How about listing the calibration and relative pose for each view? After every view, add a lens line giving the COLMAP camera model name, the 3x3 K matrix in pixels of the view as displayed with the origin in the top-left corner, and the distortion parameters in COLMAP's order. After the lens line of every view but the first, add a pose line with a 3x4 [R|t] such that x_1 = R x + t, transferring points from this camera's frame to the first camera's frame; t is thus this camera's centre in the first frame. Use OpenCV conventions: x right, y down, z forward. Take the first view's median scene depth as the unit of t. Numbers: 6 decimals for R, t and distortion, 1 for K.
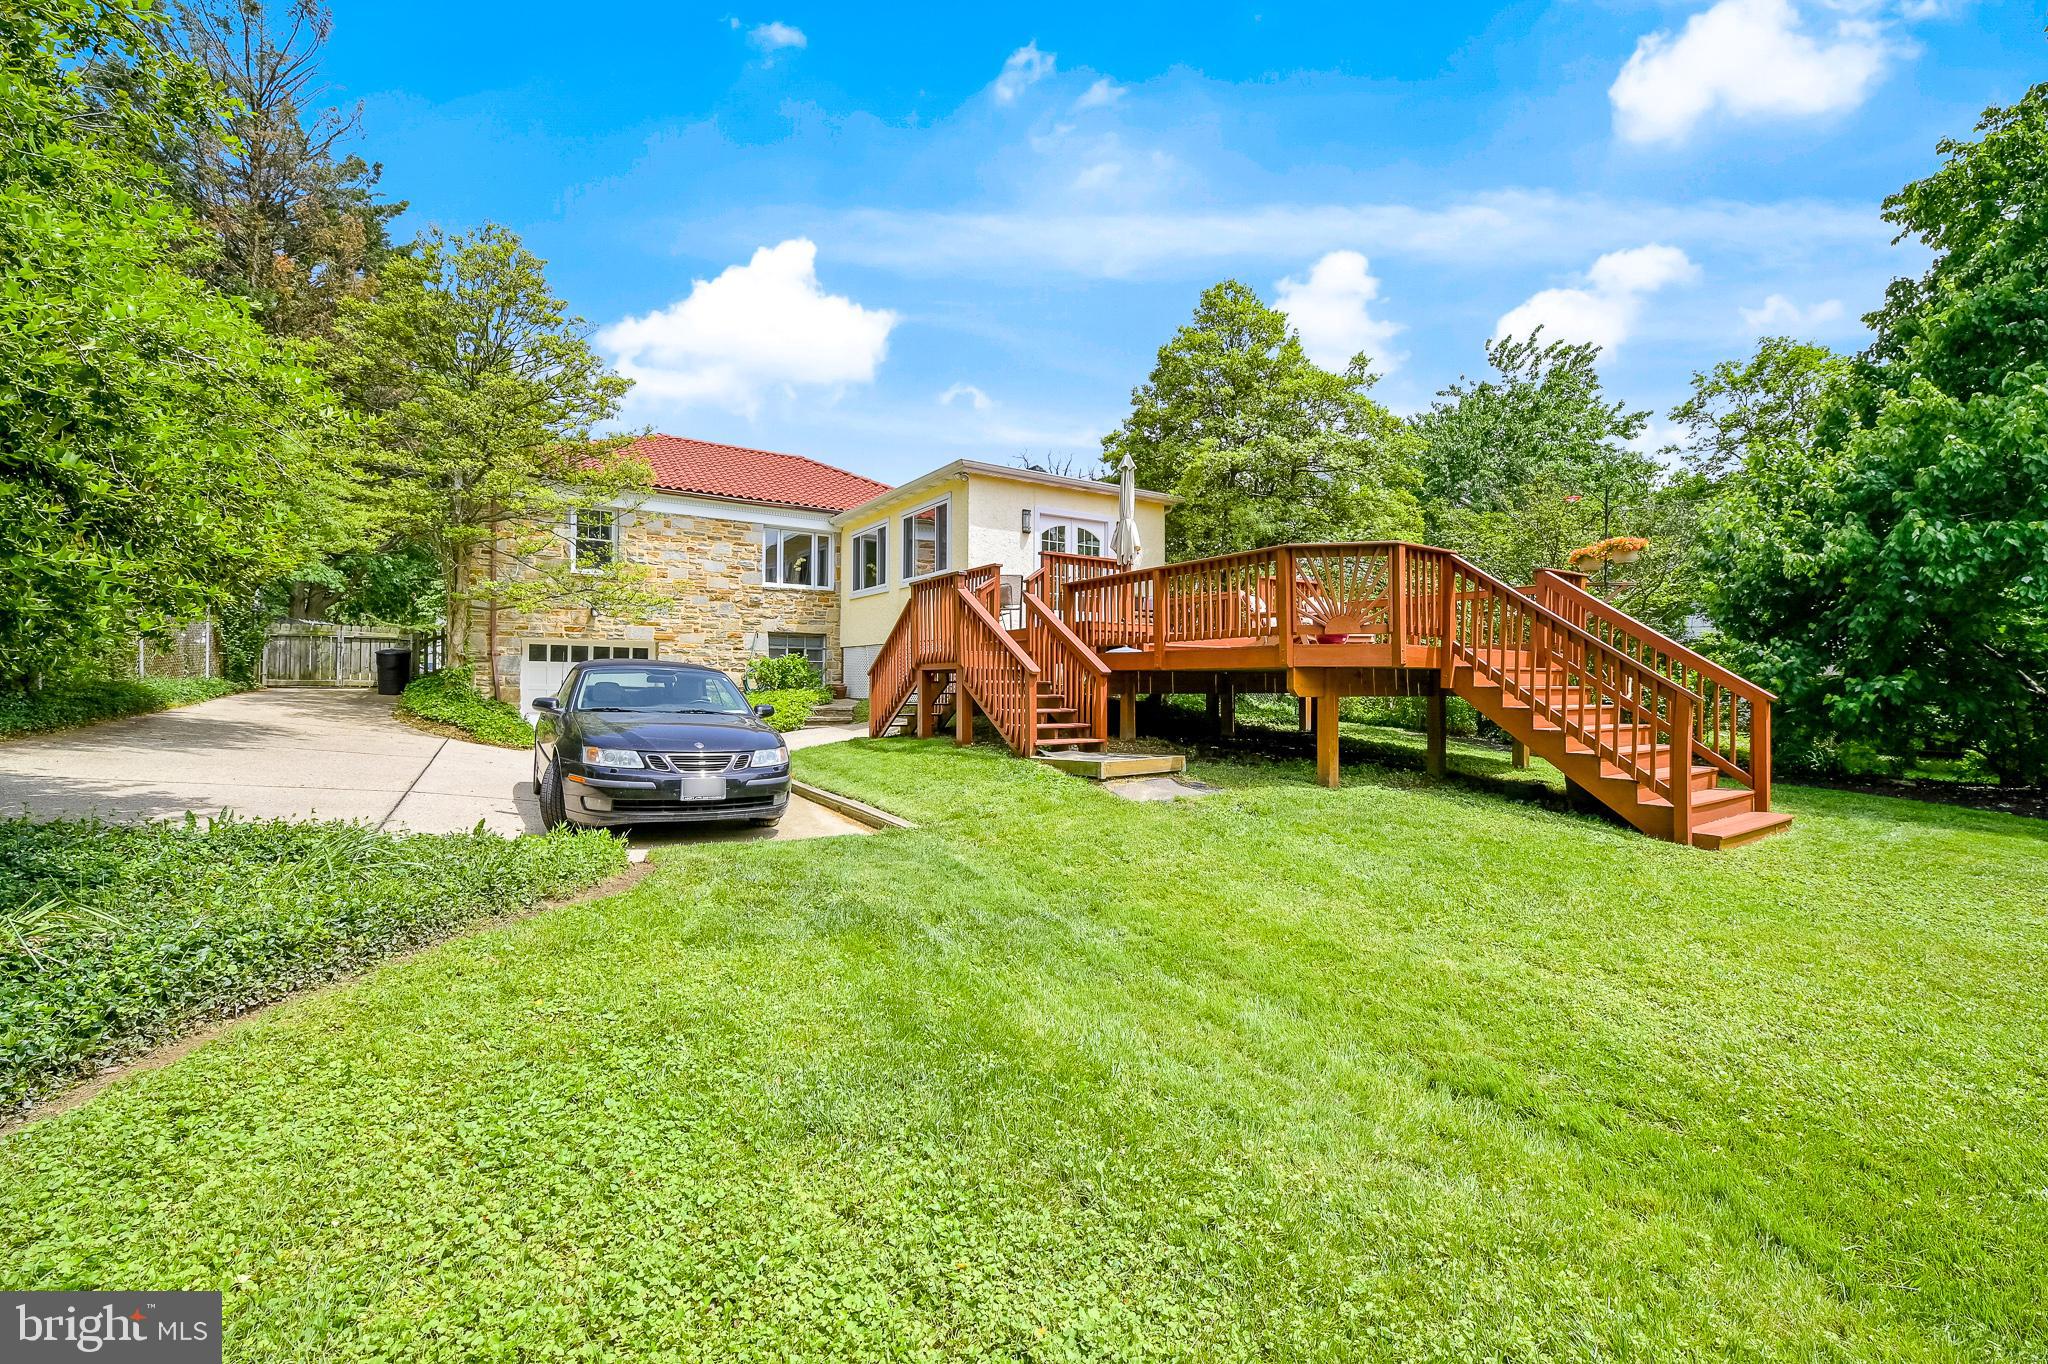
lens RADIAL K [[806.4, 0, 1024.0], [0, 806.4, 682.0], [0, 0, 1]] dist [-0.002476, -0.000402]
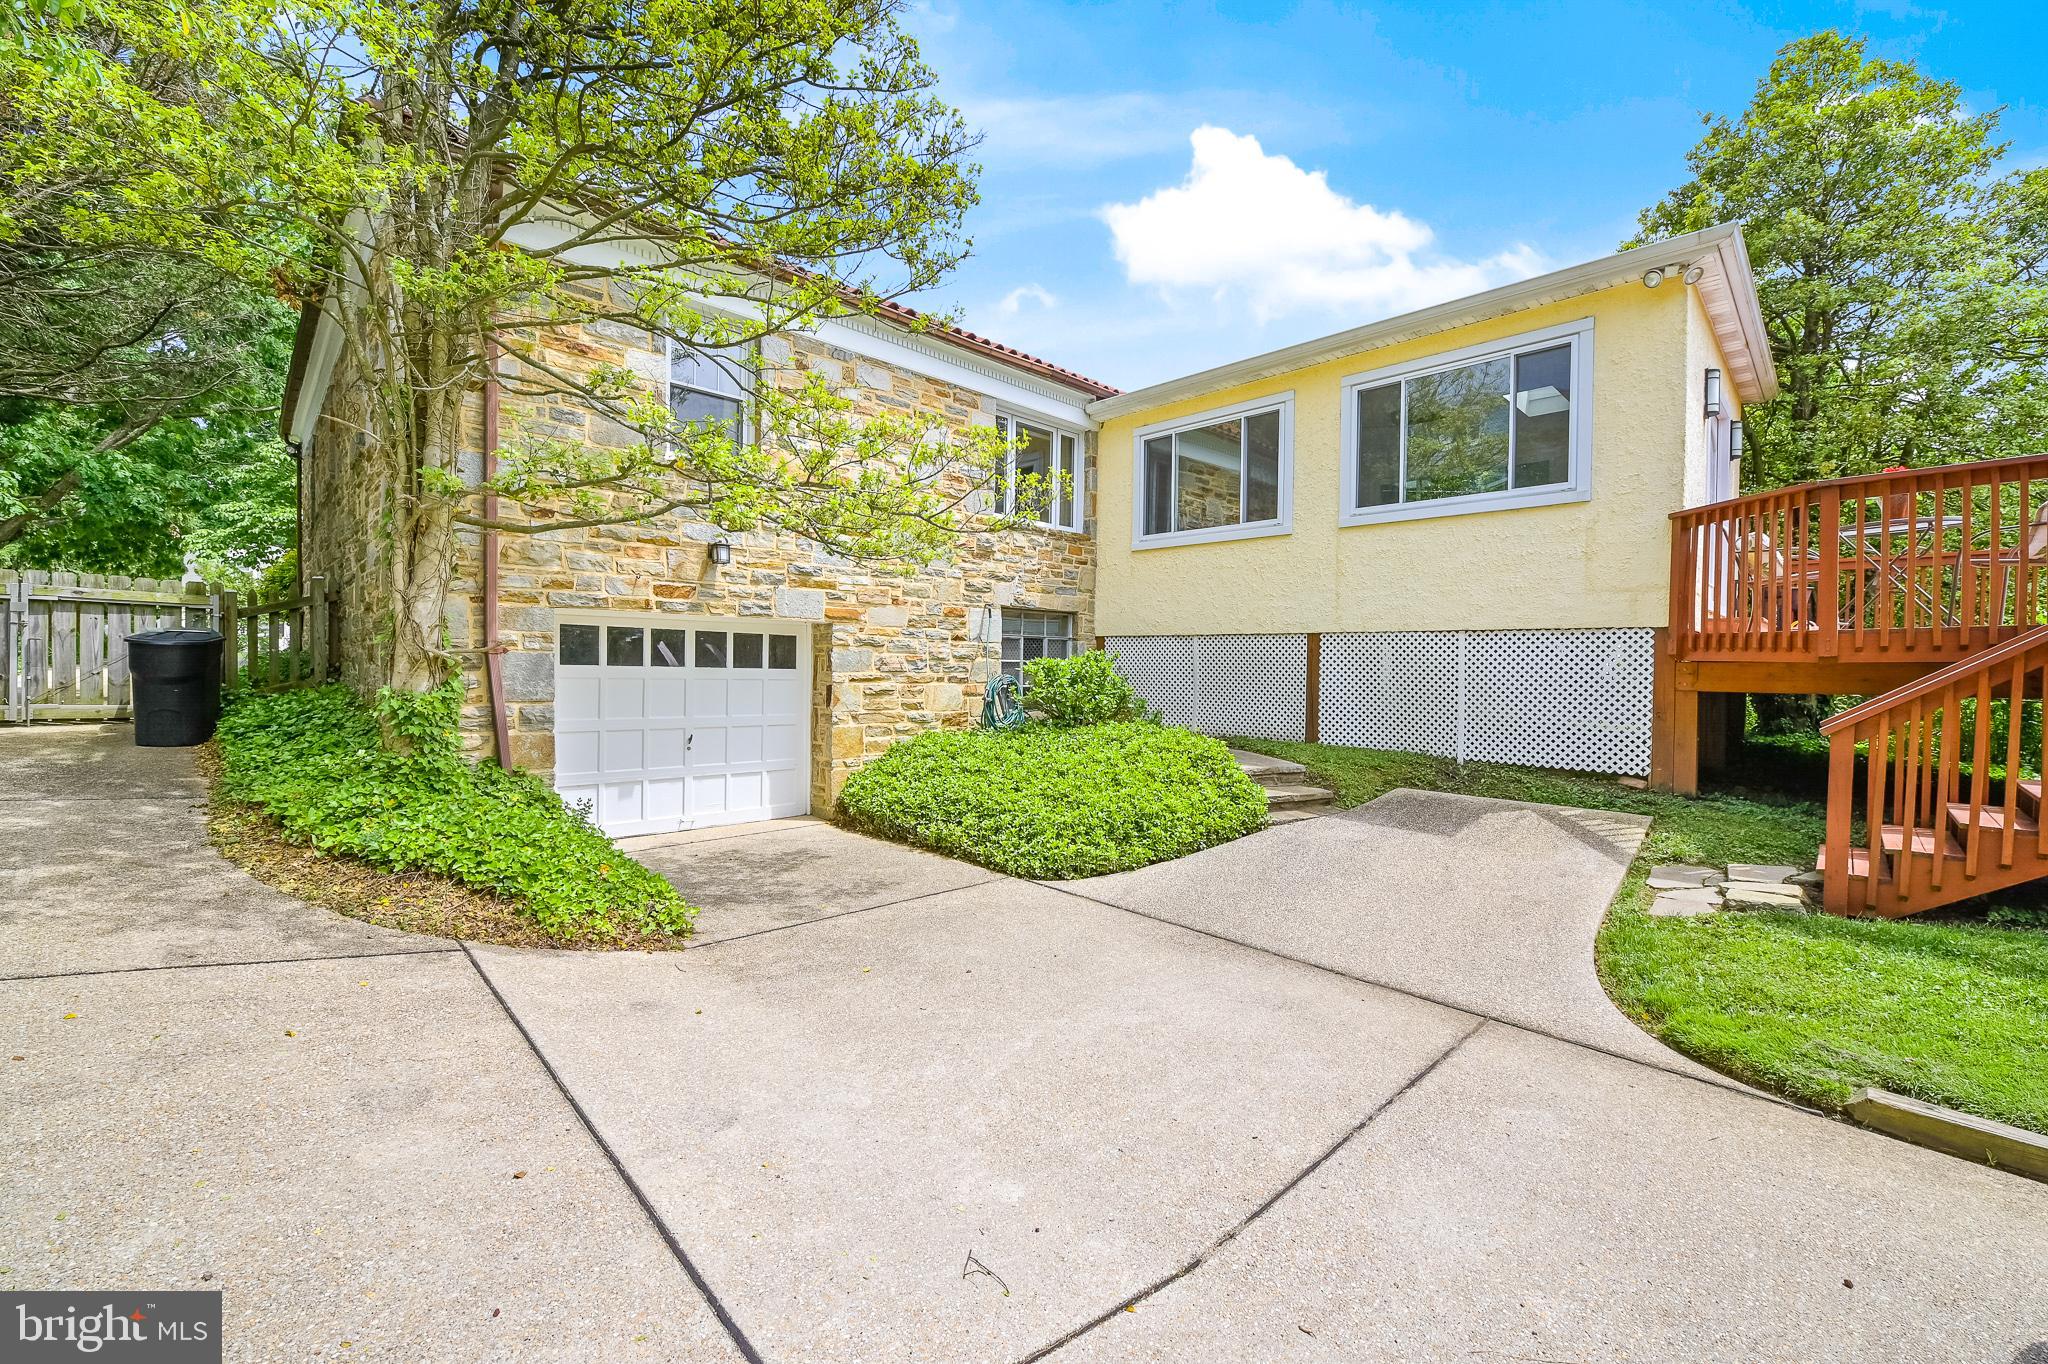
lens RADIAL K [[806.4, 0, 1024.0], [0, 806.4, 682.0], [0, 0, 1]] dist [-0.002476, -0.000402]
pose [[0.981844, 0.001416, 0.189687, -0.402253], [-0.005968, 0.999708, 0.023430, -0.024878], [-0.189598, -0.024136, 0.981565, 0.475633]]
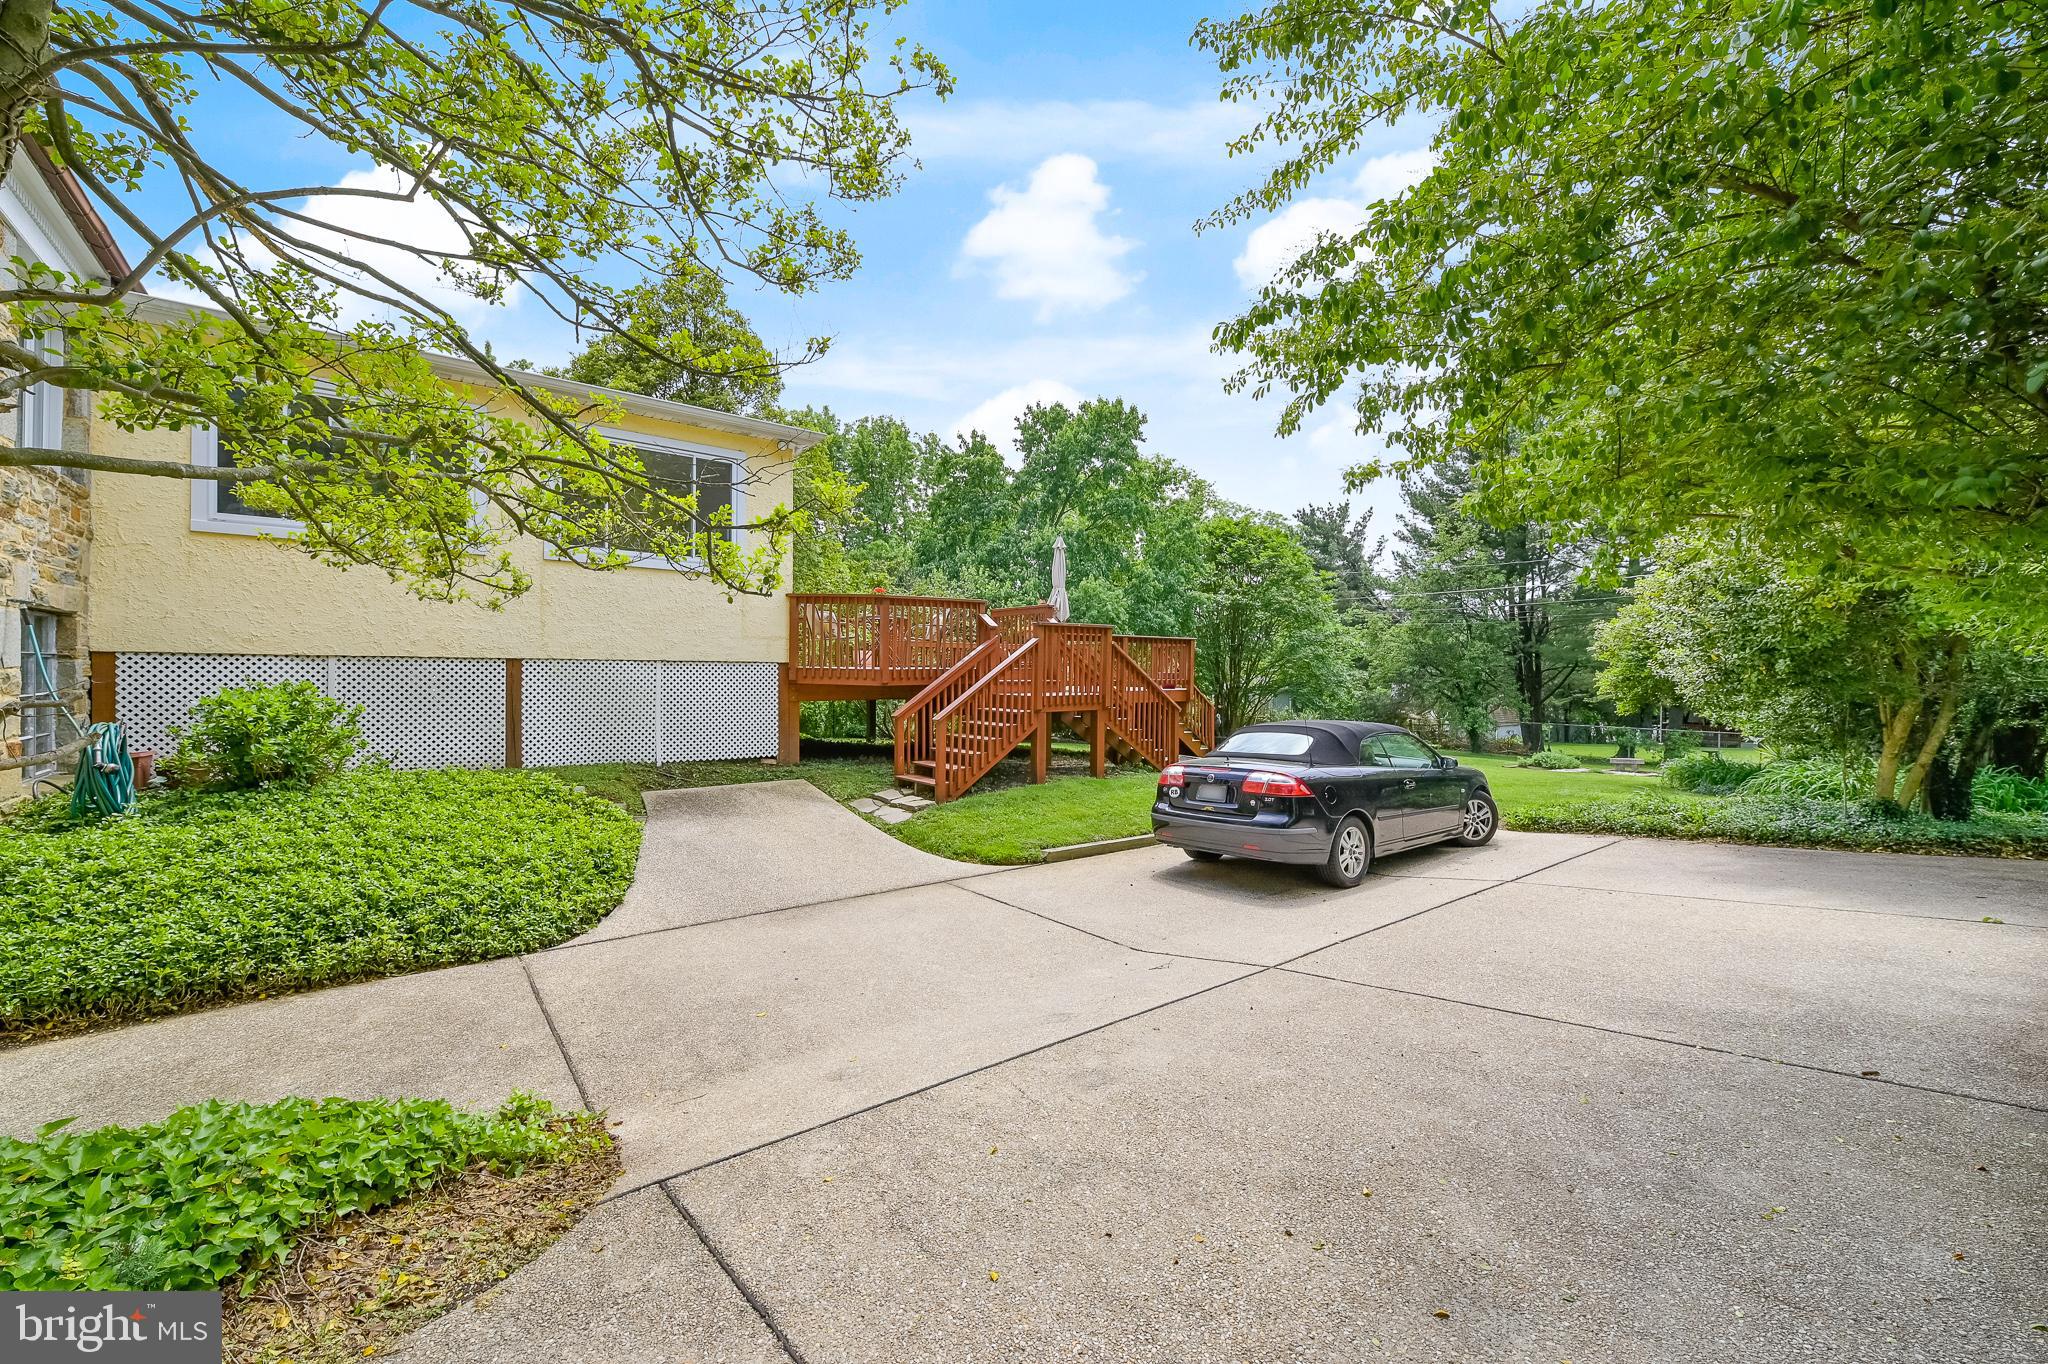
lens RADIAL K [[806.4, 0, 1024.0], [0, 806.4, 682.0], [0, 0, 1]] dist [-0.002476, -0.000402]
pose [[-0.089241, -0.020531, 0.995798, -0.646417], [-0.006735, 0.999777, 0.020010, -0.041230], [-0.995987, -0.004921, -0.089360, 0.652233]]
